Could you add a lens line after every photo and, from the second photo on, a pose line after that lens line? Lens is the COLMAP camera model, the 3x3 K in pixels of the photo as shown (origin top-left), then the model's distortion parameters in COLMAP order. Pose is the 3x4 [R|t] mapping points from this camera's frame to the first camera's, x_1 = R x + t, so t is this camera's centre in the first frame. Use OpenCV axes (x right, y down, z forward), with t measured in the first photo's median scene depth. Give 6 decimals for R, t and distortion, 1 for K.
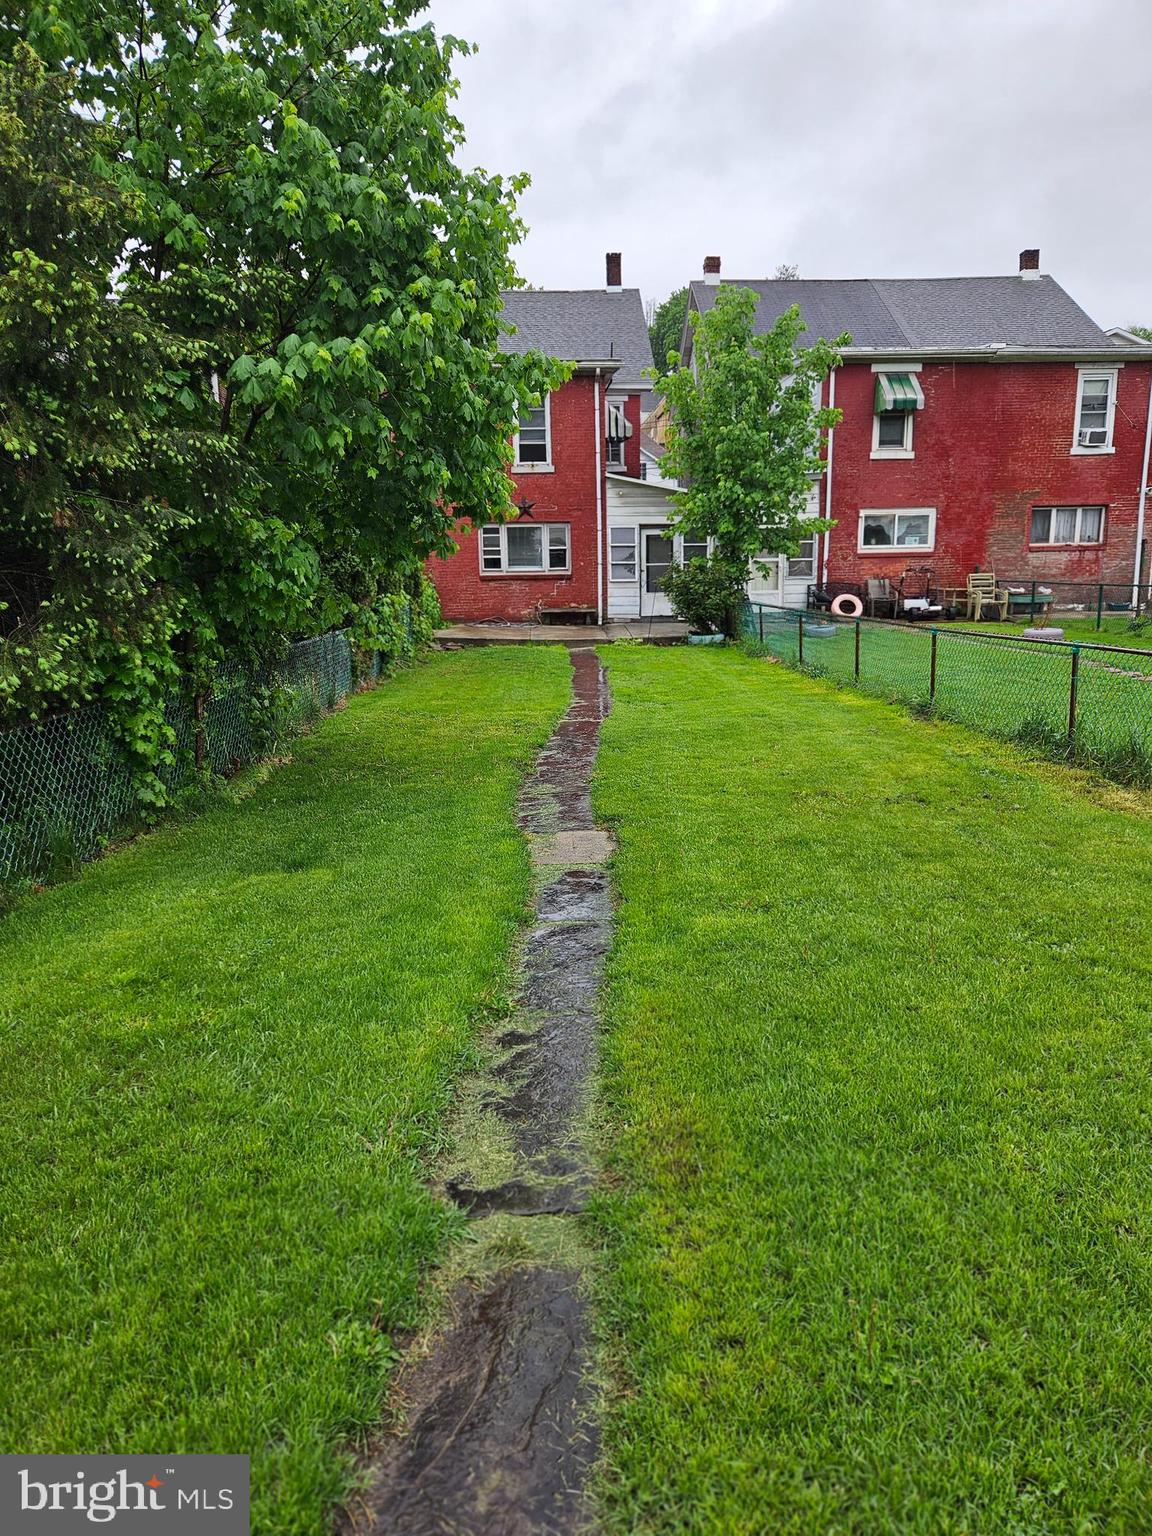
lens RADIAL K [[1047.1, 0, 607.9], [0, 1047.1, 784.3], [0, 0, 1]] dist [0.020122, -0.030679]
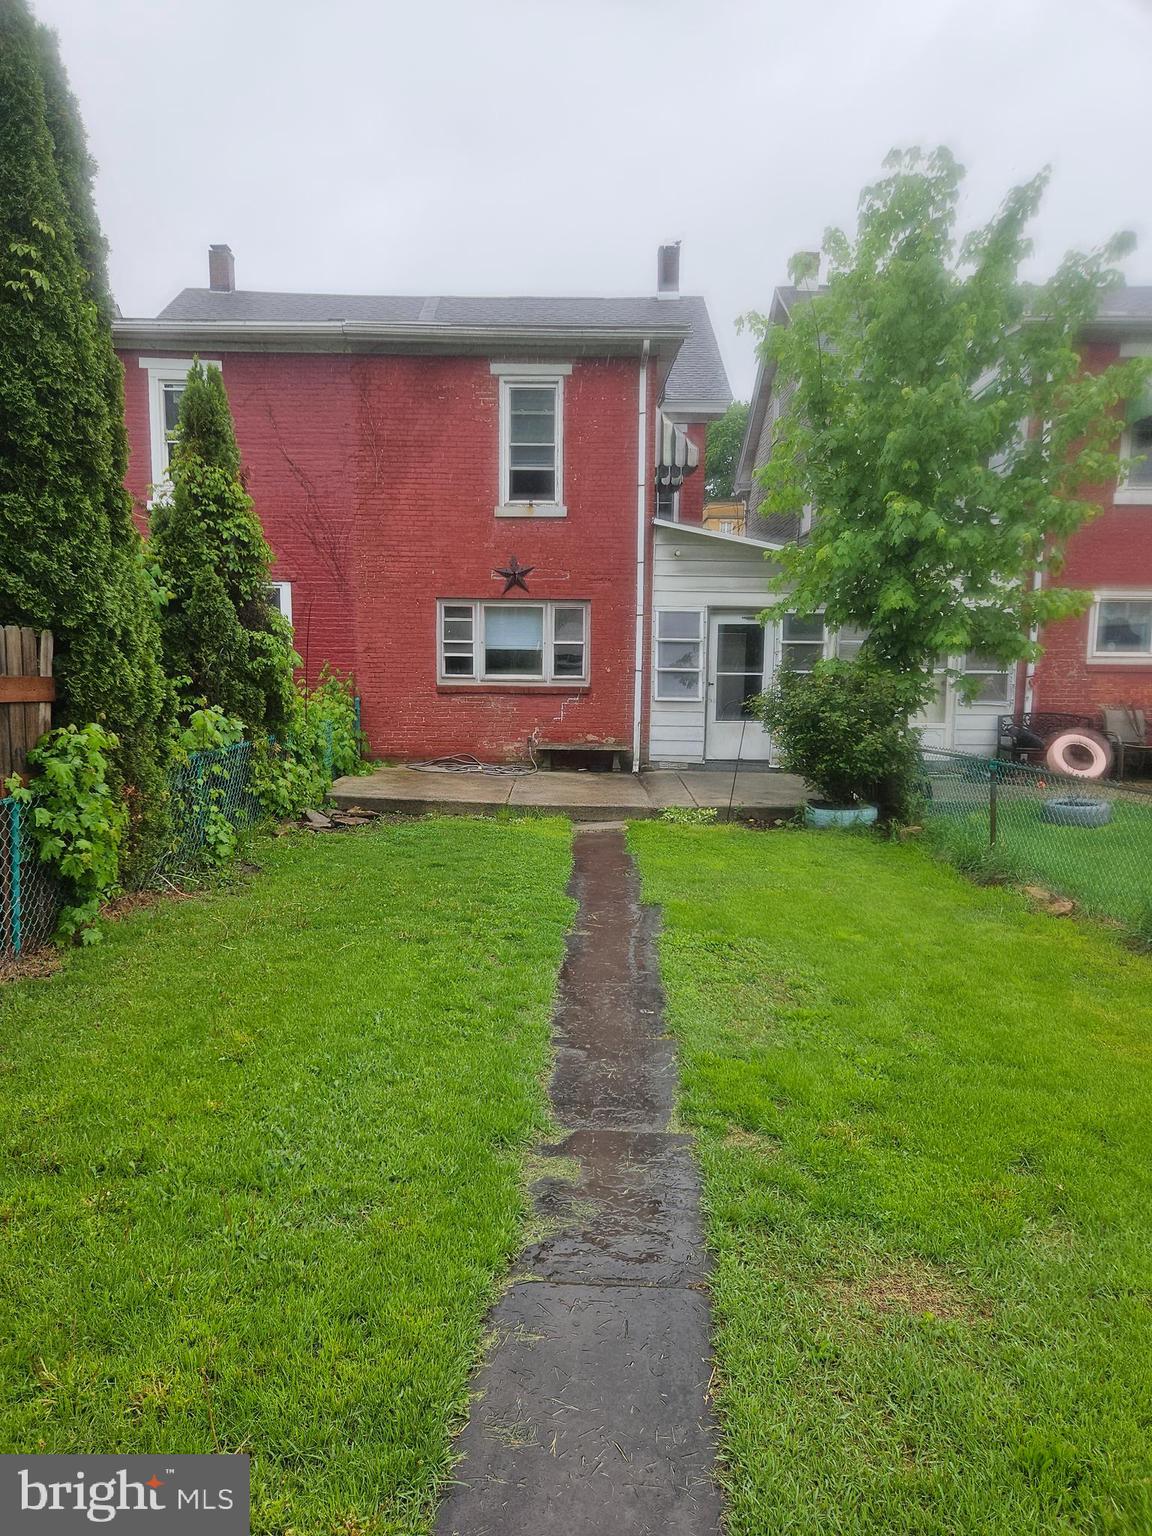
lens RADIAL K [[1047.1, 0, 568.4], [0, 1047.1, 784.2], [0, 0, 1]] dist [0.020122, -0.030679]
pose [[0.997439, 0.030836, -0.064535, -0.013854], [-0.037498, 0.993796, -0.104708, -0.161817], [0.060906, 0.106860, 0.992407, 0.811838]]
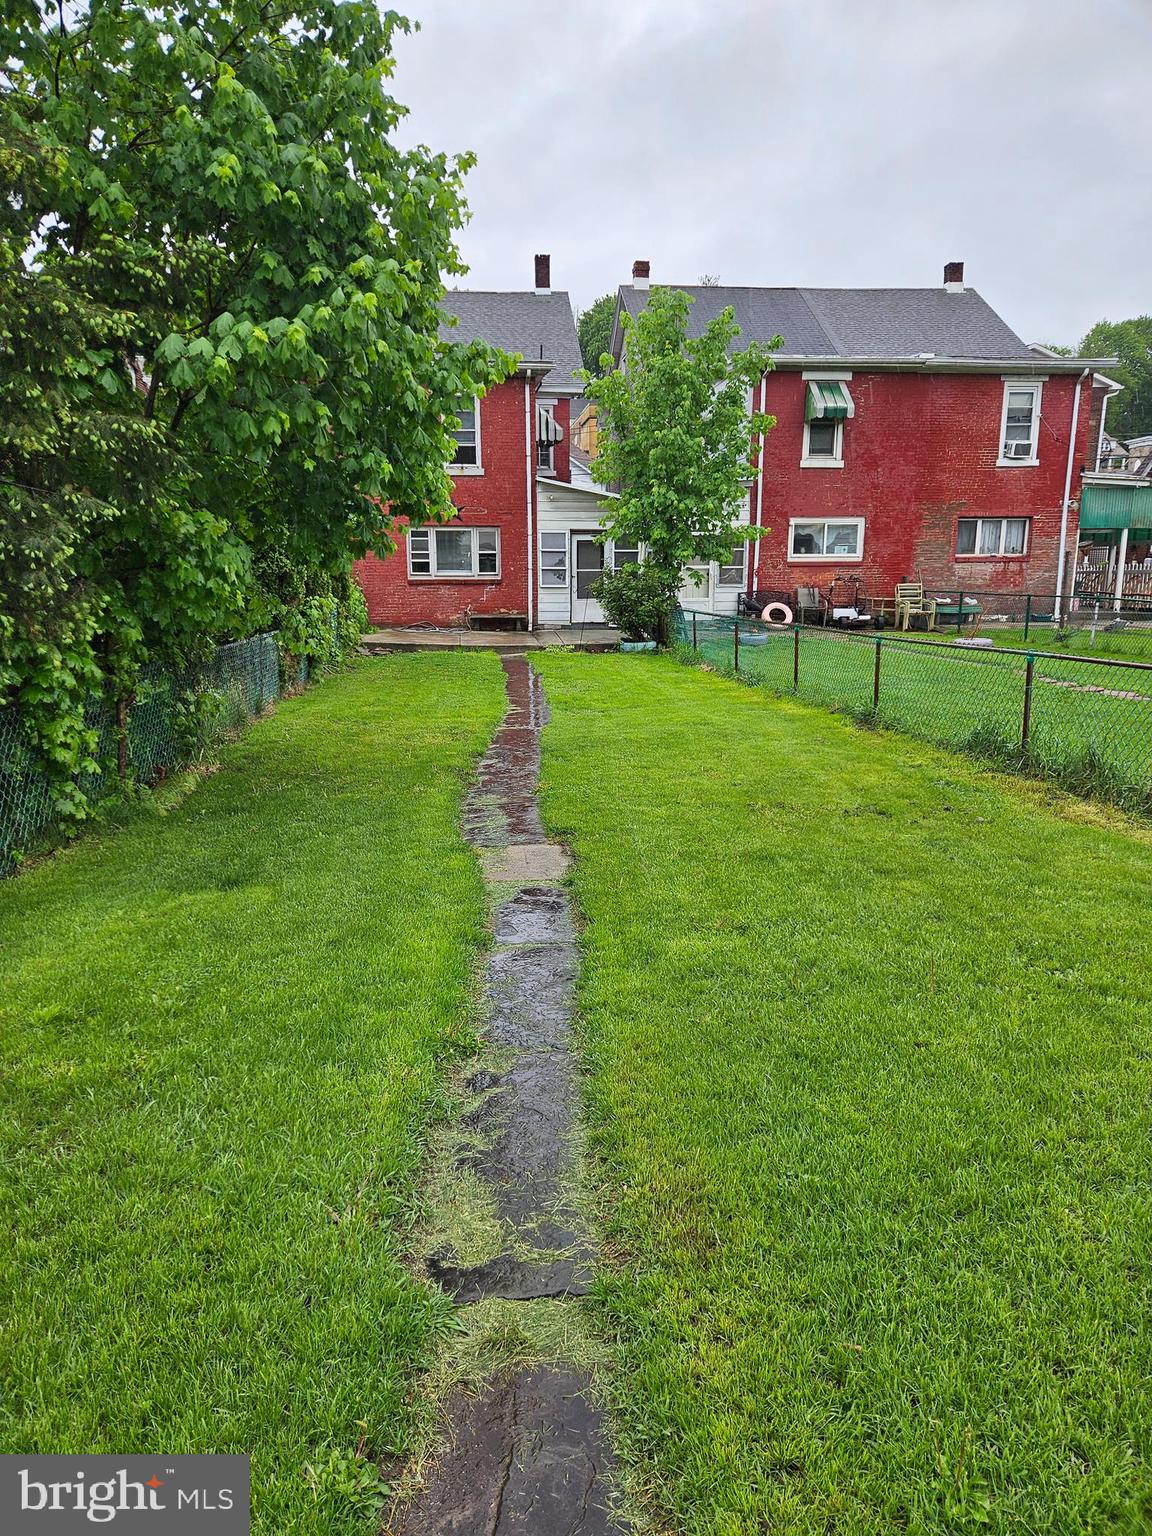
lens RADIAL K [[1047.1, 0, 574.3], [0, 1047.1, 798.8], [0, 0, 1]] dist [0.020122, -0.030679]
pose [[0.999160, 0.002059, 0.040939, -0.011897], [-0.002335, 0.999975, 0.006684, -0.001629], [-0.040924, -0.006774, 0.999139, 0.022180]]
